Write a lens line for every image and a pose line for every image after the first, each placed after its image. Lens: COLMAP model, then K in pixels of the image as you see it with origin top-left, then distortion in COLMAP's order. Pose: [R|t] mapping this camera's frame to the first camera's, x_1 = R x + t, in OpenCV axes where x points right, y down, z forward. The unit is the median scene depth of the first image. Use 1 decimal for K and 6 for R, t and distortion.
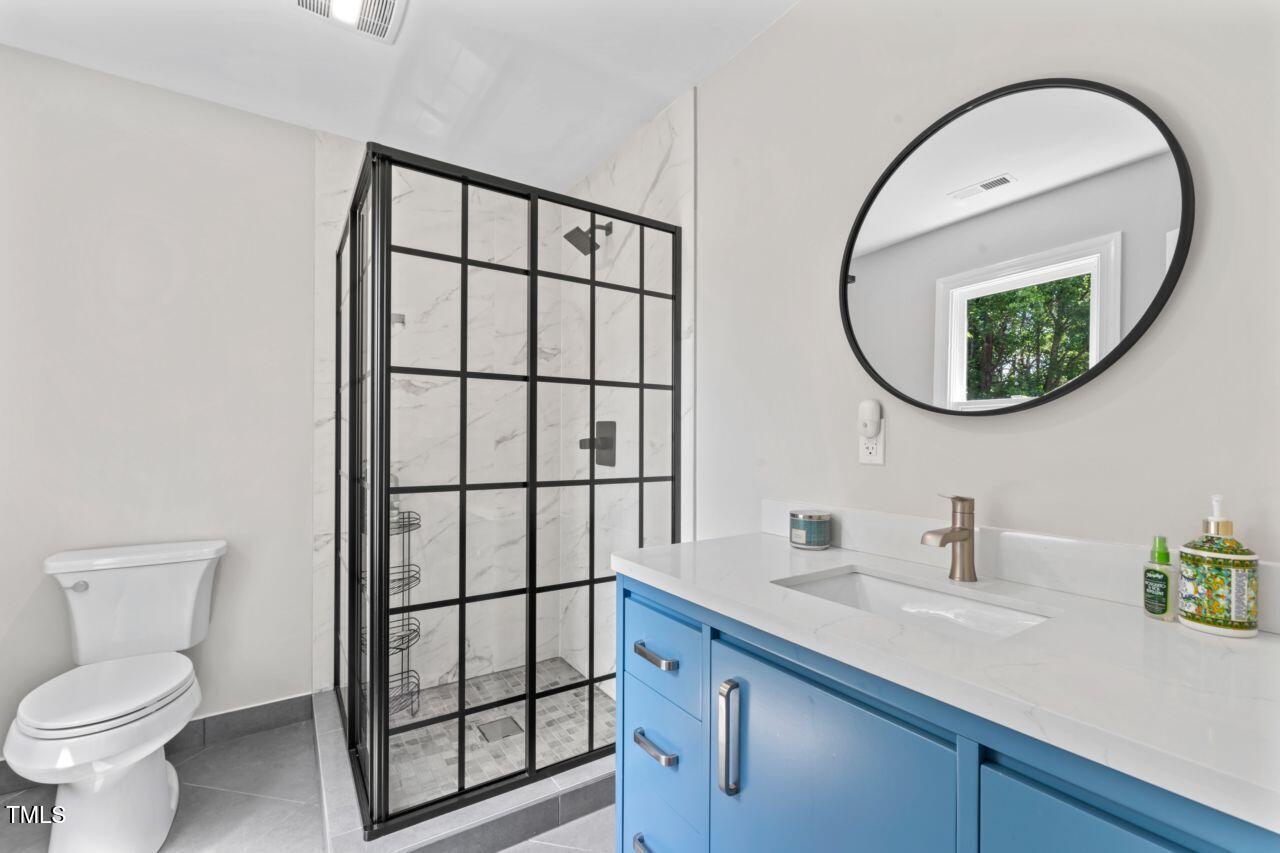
lens RADIAL K [[551.5, 0, 643.8], [0, 551.5, 443.6], [0, 0, 1]] dist [-0.000630, -0.000223]
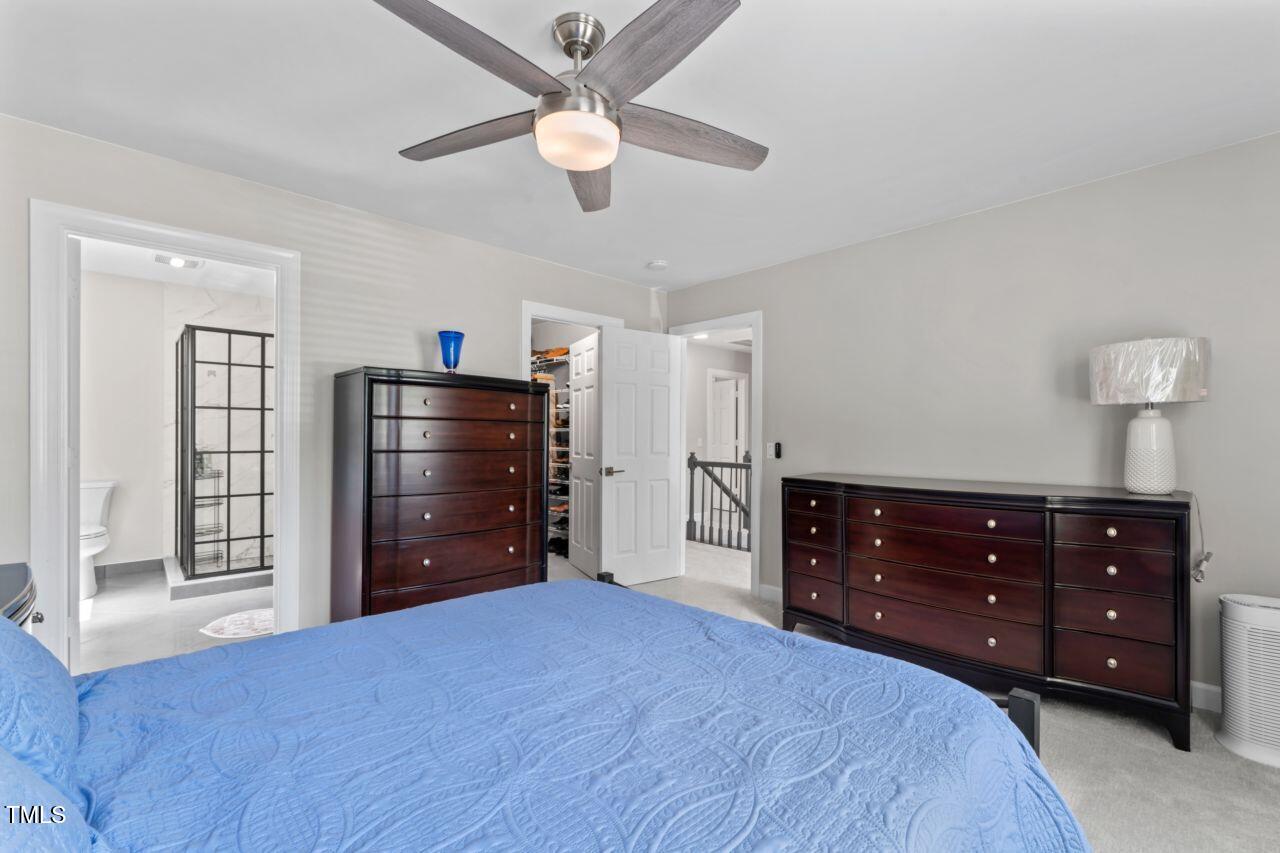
lens RADIAL K [[551.5, 0, 643.8], [0, 551.5, 443.6], [0, 0, 1]] dist [-0.000630, -0.000223]
pose [[0.985171, 0.001274, 0.171568, 1.138853], [-0.002221, 0.999983, 0.005326, 0.022031], [-0.171559, -0.005628, 0.985158, -1.867625]]
